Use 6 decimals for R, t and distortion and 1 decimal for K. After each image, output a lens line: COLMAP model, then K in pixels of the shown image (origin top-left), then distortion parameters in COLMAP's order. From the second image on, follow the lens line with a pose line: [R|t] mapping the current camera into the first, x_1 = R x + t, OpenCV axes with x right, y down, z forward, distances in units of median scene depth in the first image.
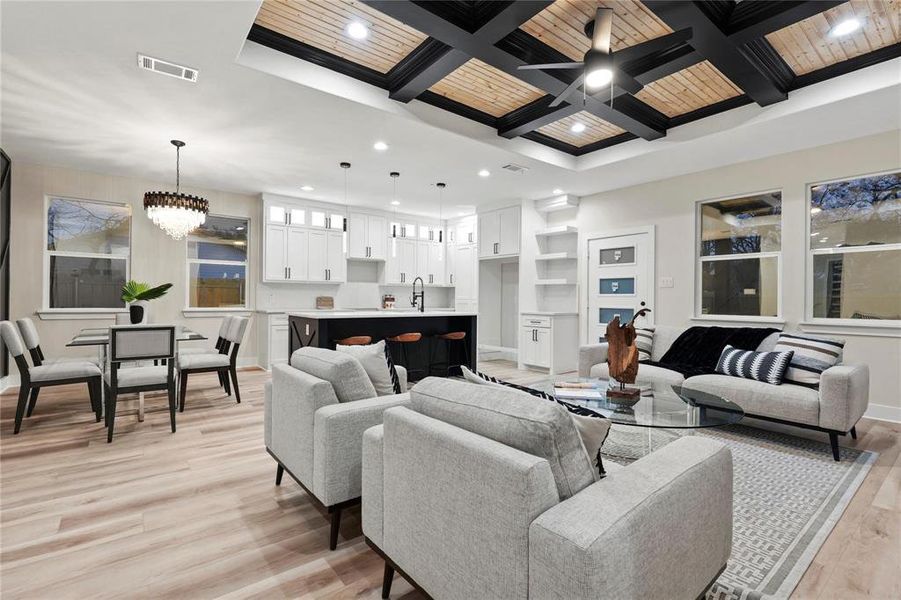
lens RADIAL K [[413.8, 0, 447.9], [0, 413.8, 297.8], [0, 0, 1]] dist [0.000138, -0.000116]
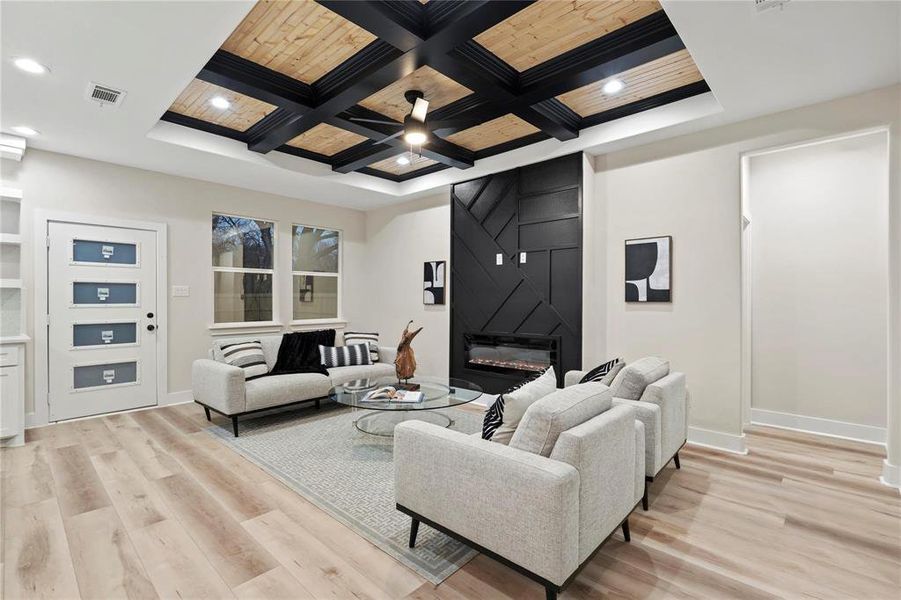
lens RADIAL K [[411.7, 0, 440.5], [0, 411.7, 299.5], [0, 0, 1]] dist [-0.000318, -0.000367]
pose [[-0.147594, -0.009483, 0.989003, -0.389819], [-0.003256, 0.999953, 0.009102, -0.024557], [-0.989043, -0.001876, -0.147618, 0.491534]]
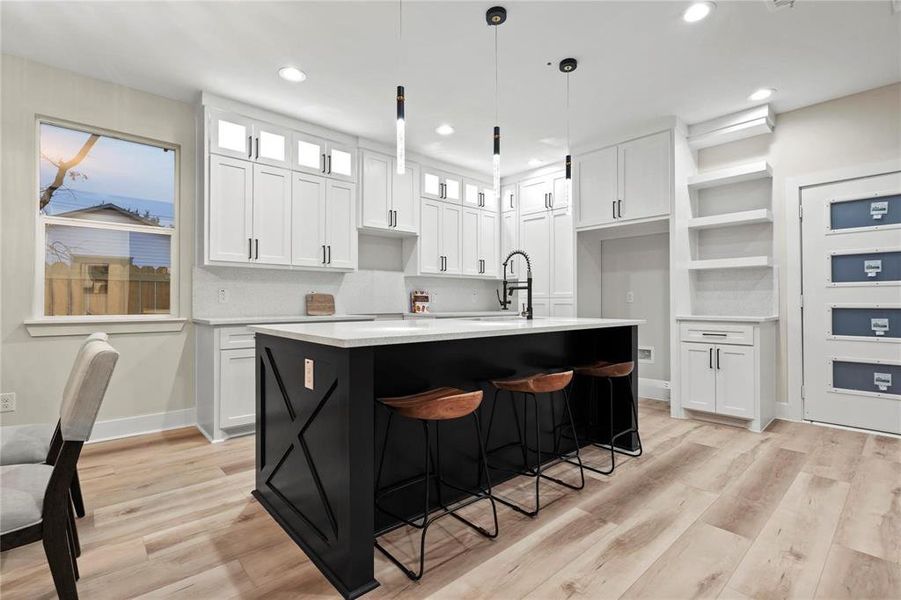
lens RADIAL K [[413.8, 0, 447.9], [0, 413.8, 297.8], [0, 0, 1]] dist [0.000138, -0.000116]
pose [[0.997631, -0.009045, 0.068200, -0.182153], [0.009688, 0.999912, -0.009104, 0.010997], [-0.068112, 0.009743, 0.997630, 0.473114]]
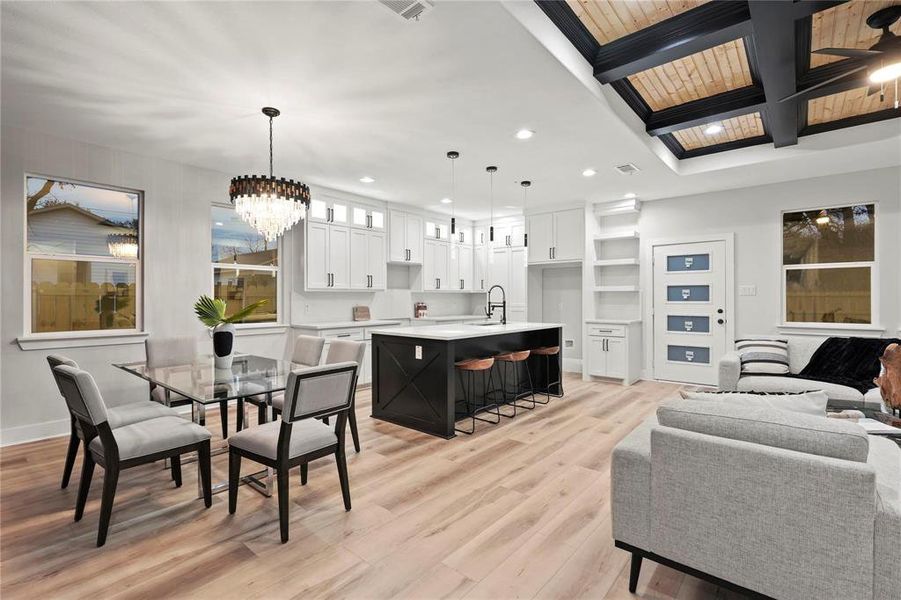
lens RADIAL K [[412.0, 0, 448.3], [0, 412.0, 297.0], [0, 0, 1]] dist [-0.001055, 0.000280]
pose [[0.979753, -0.009810, 0.199970, -0.335161], [0.009827, 0.999951, 0.000909, -0.024778], [-0.199969, 0.001075, 0.979802, 0.140678]]
